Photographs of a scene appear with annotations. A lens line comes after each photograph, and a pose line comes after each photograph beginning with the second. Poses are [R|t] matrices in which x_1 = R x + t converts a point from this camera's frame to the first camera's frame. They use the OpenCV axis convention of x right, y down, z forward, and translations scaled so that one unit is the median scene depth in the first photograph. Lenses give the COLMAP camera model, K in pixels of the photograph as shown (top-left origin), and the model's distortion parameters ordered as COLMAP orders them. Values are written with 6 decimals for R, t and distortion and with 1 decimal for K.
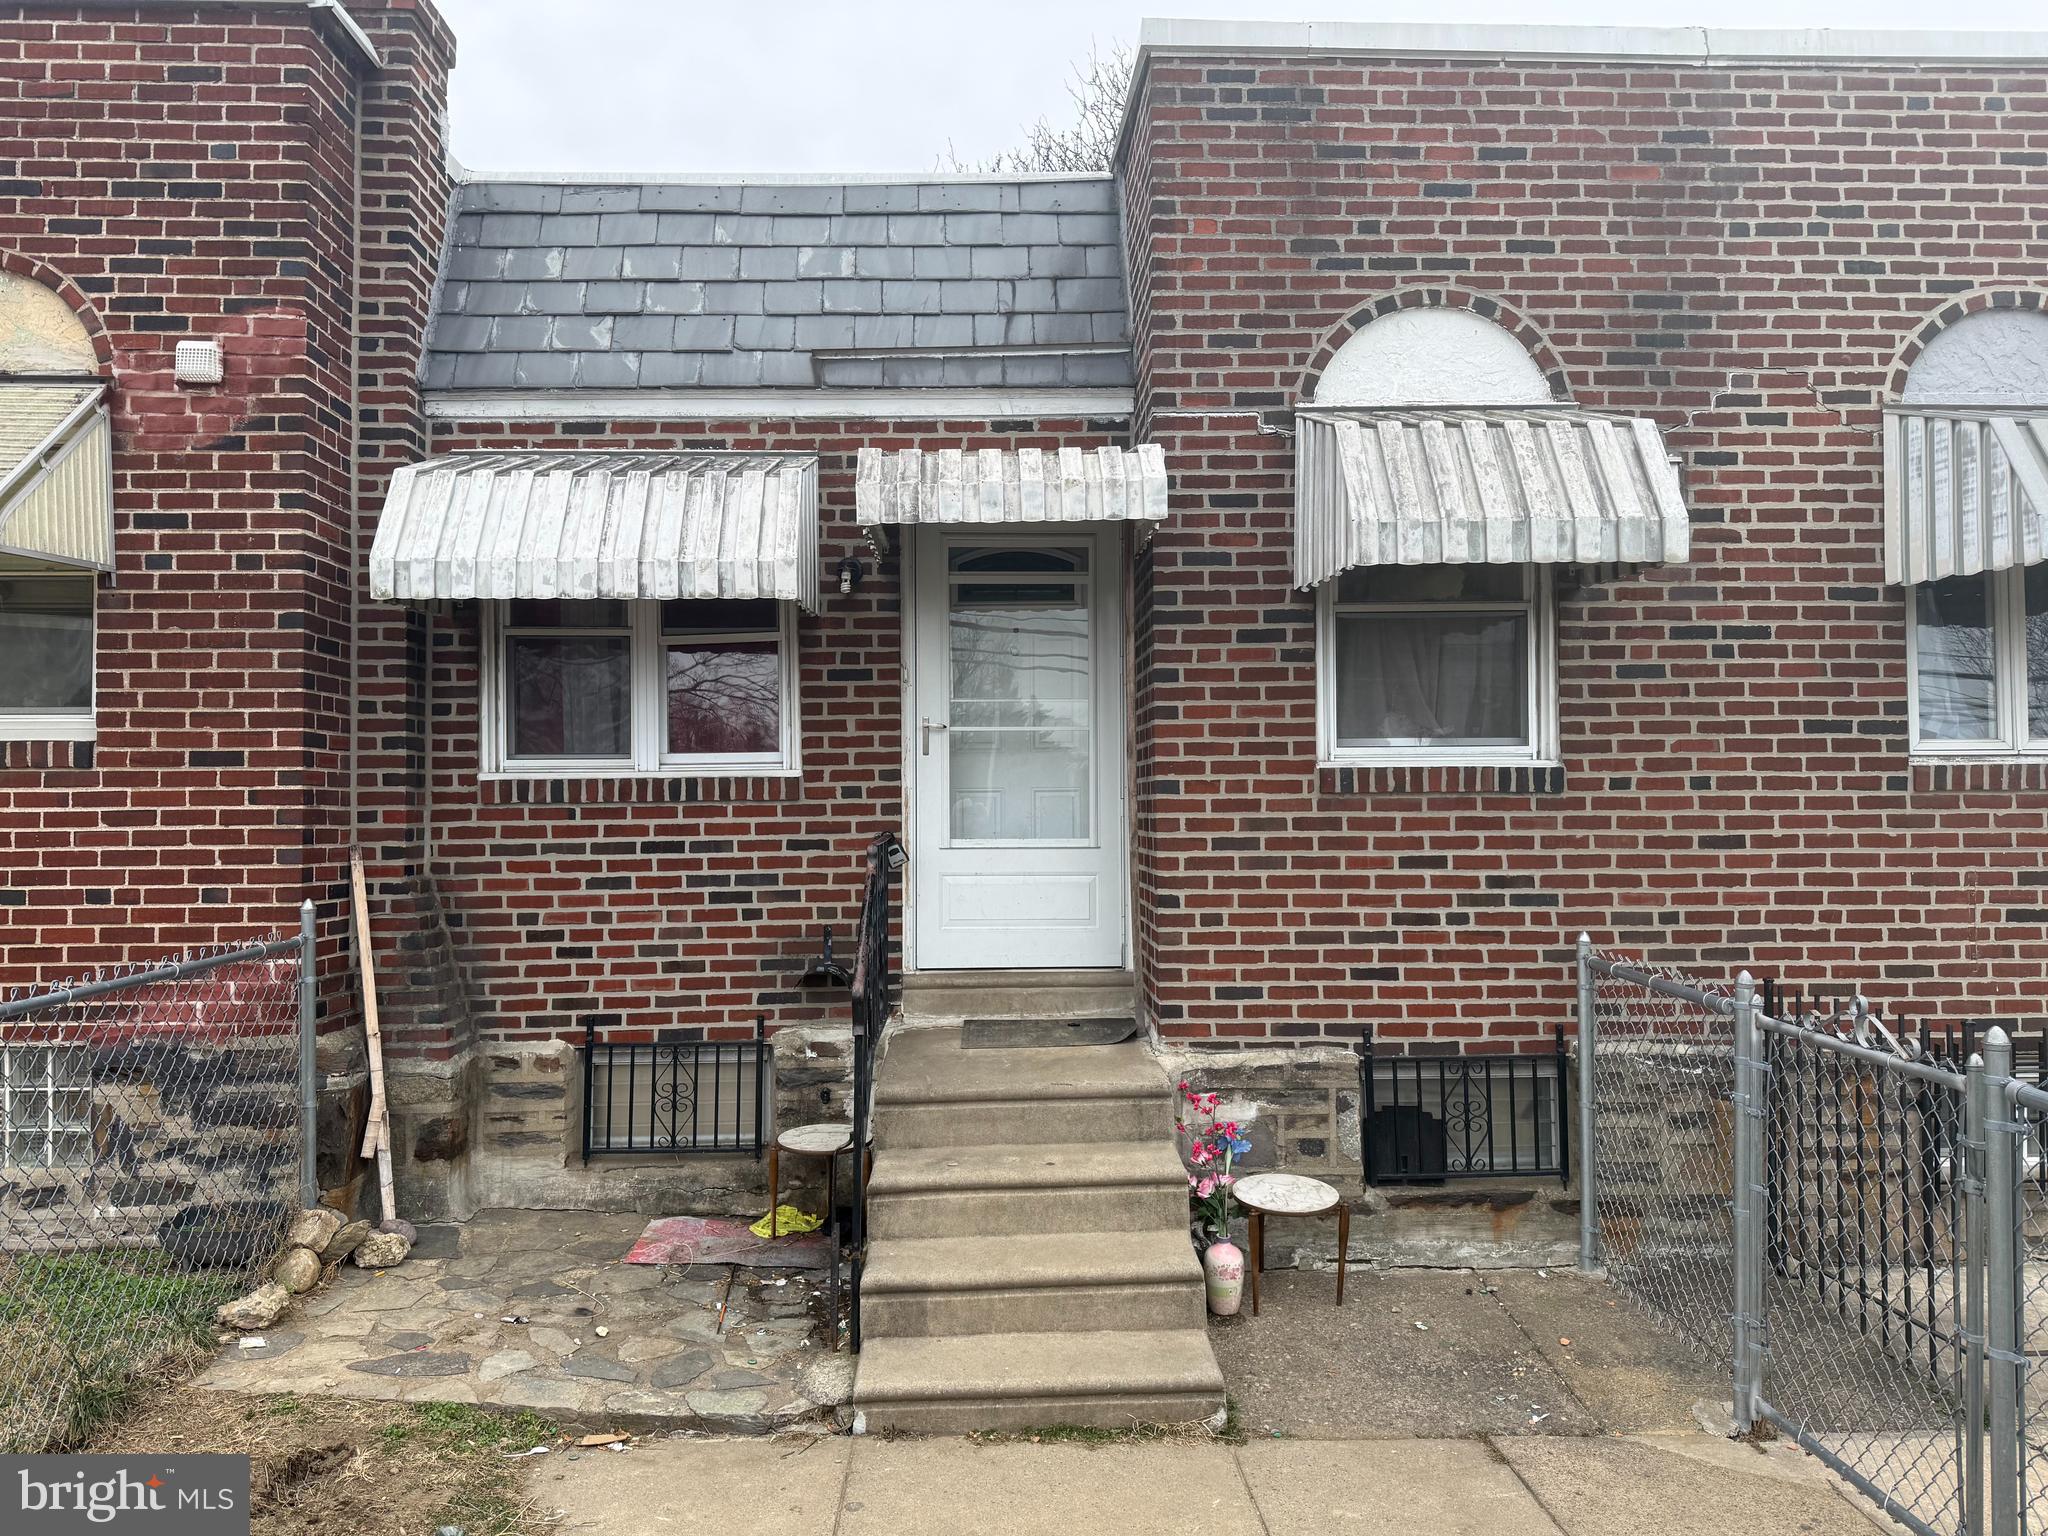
lens RADIAL K [[1436.7, 0, 1024.0], [0, 1436.7, 768.0], [0, 0, 1]] dist [0.123394, -0.189901]
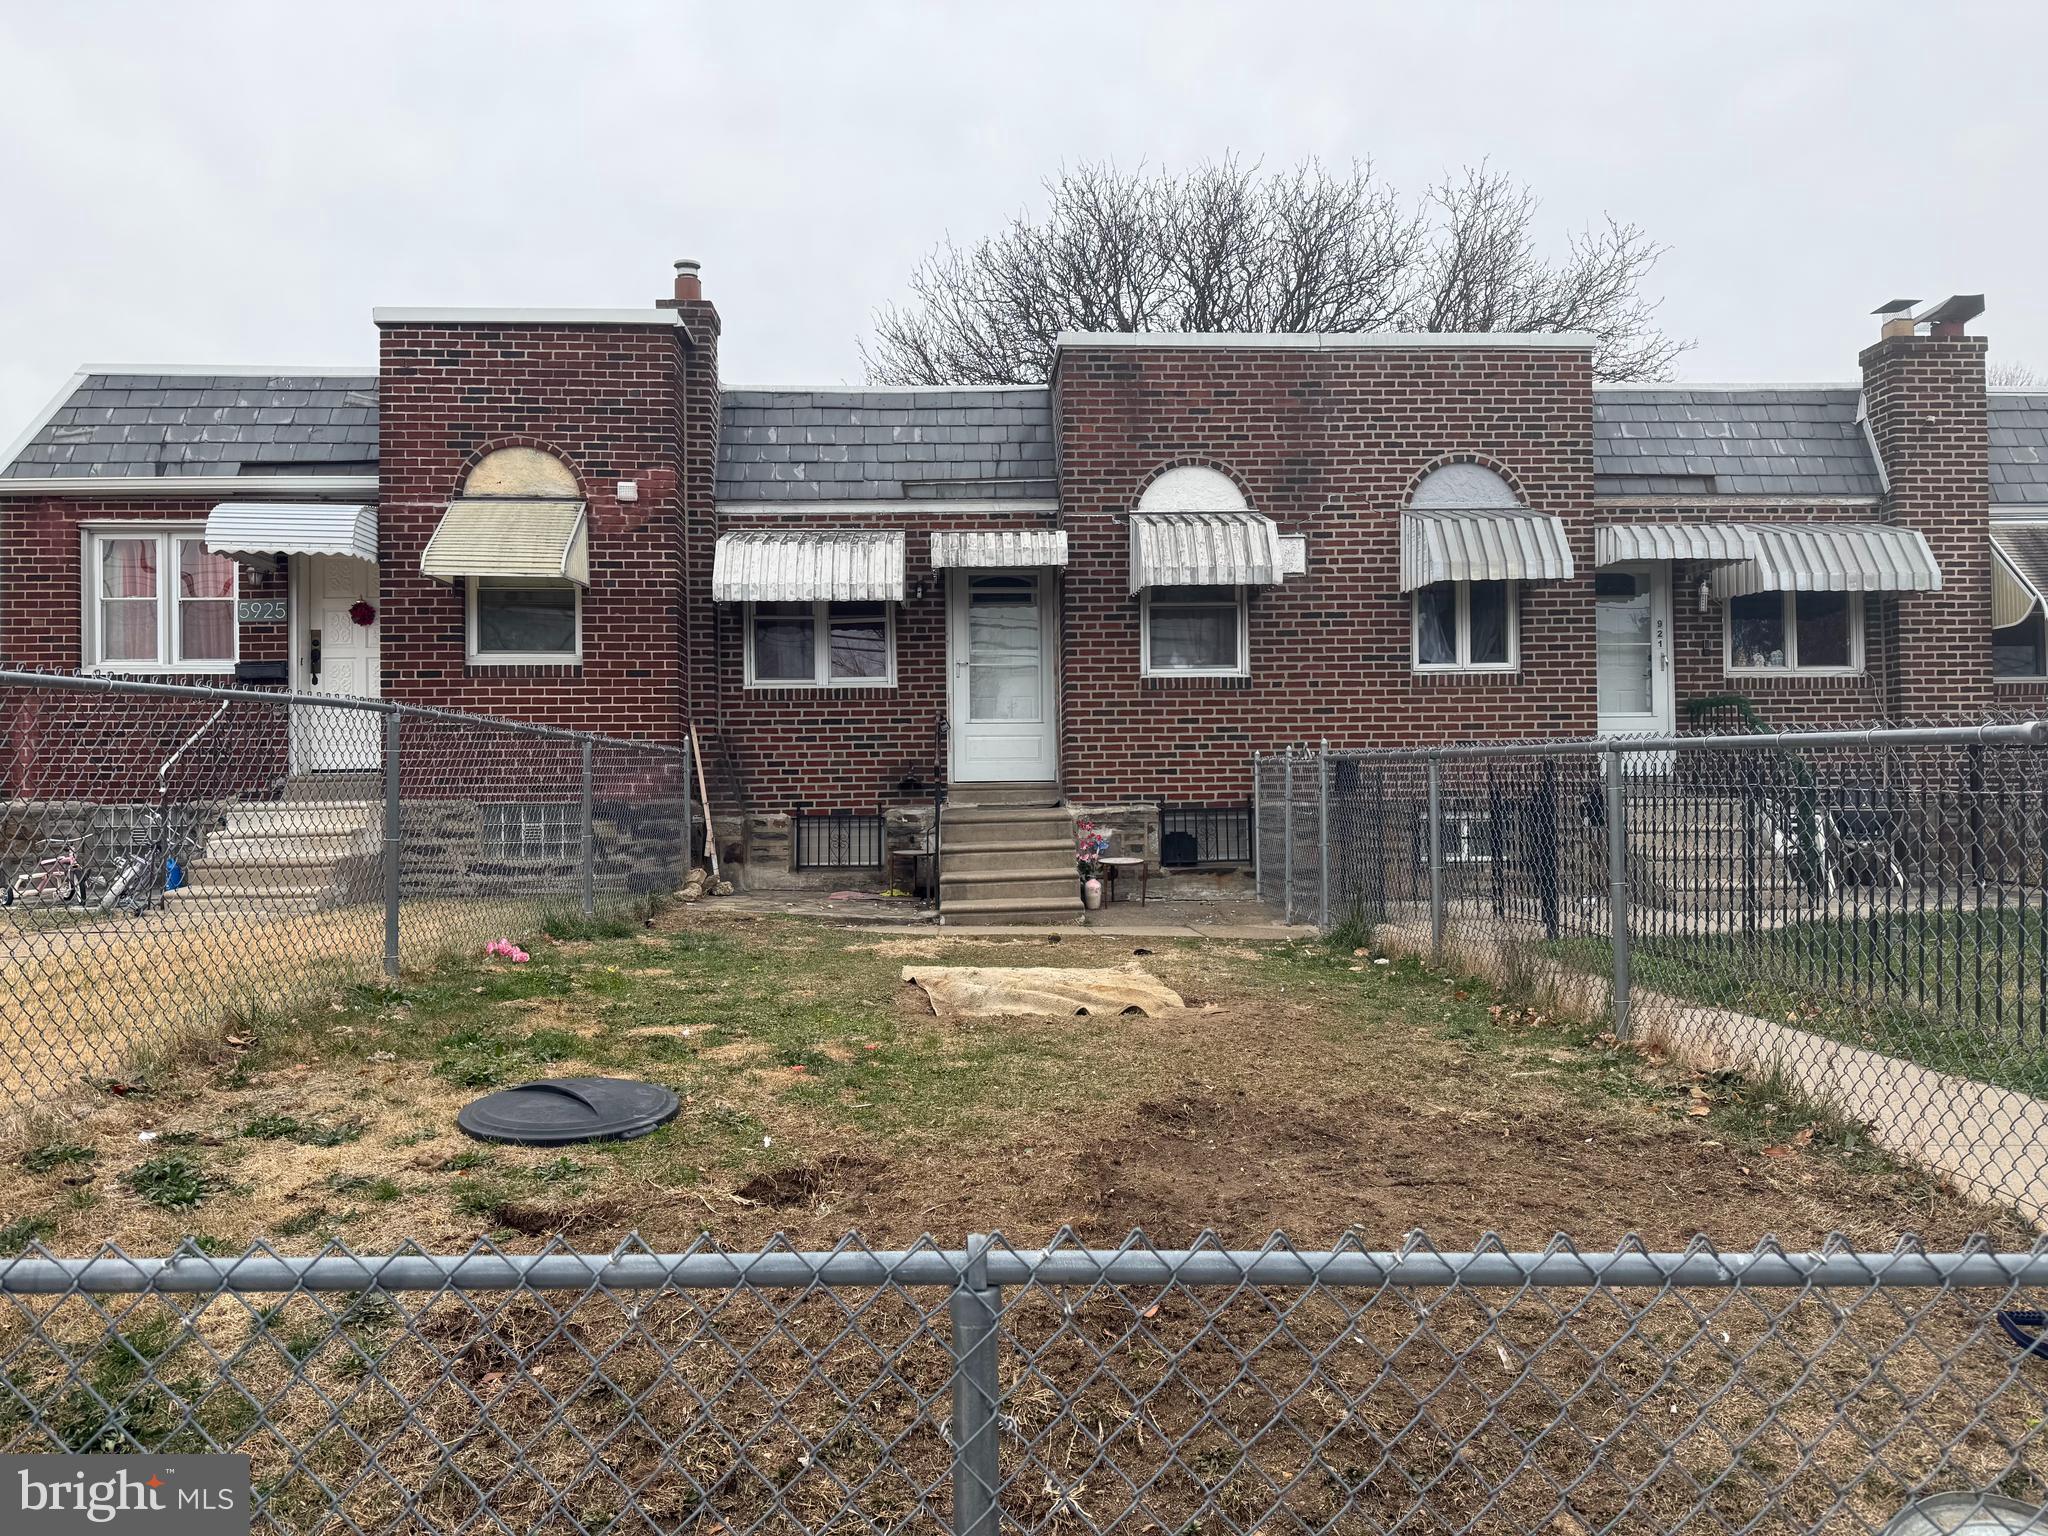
lens RADIAL K [[1447.1, 0, 1033.3], [0, 1447.1, 786.9], [0, 0, 1]] dist [0.193778, -0.371272]
pose [[0.999875, -0.004750, 0.015069, 0.007500], [0.004684, 0.999979, 0.004428, 0.152487], [-0.015089, -0.004356, 0.999877, -1.177825]]
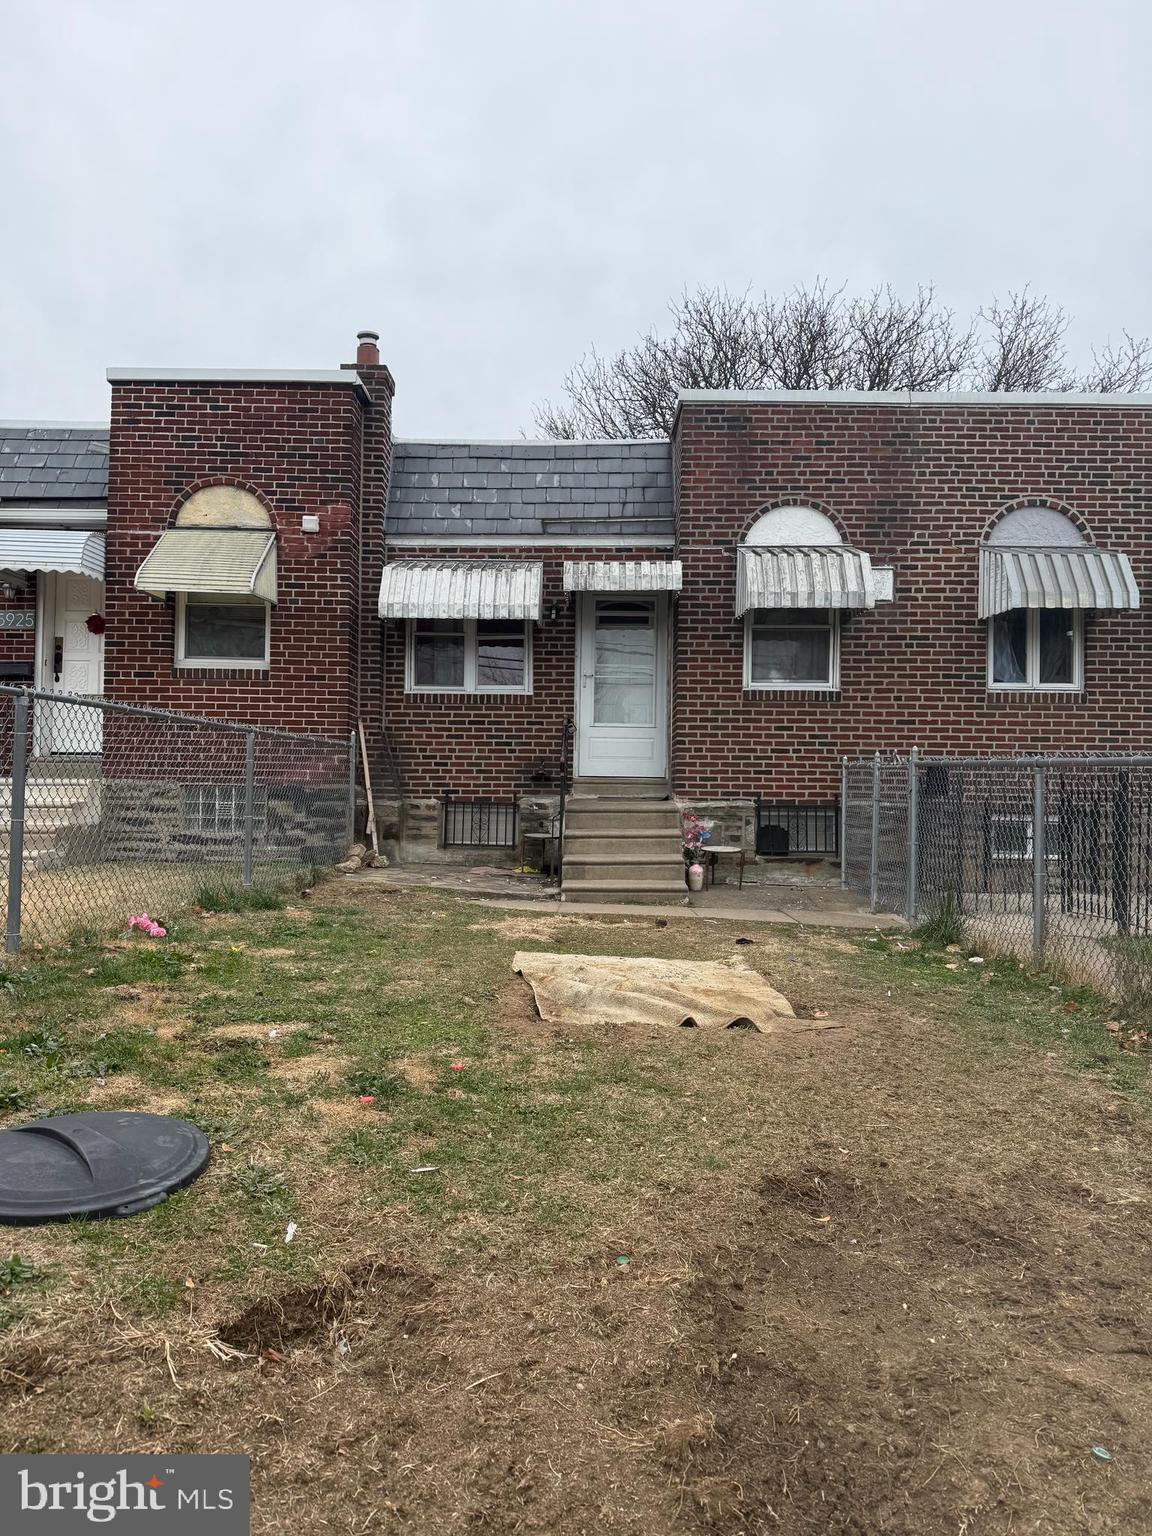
lens RADIAL K [[1085.4, 0, 569.5], [0, 1085.4, 775.4], [0, 0, 1]] dist [0.193778, -0.371272]
pose [[0.998138, 0.021910, -0.056927, 0.014569], [-0.021852, 0.999760, 0.001645, 0.149766], [0.056950, -0.000398, 0.998377, -0.899106]]
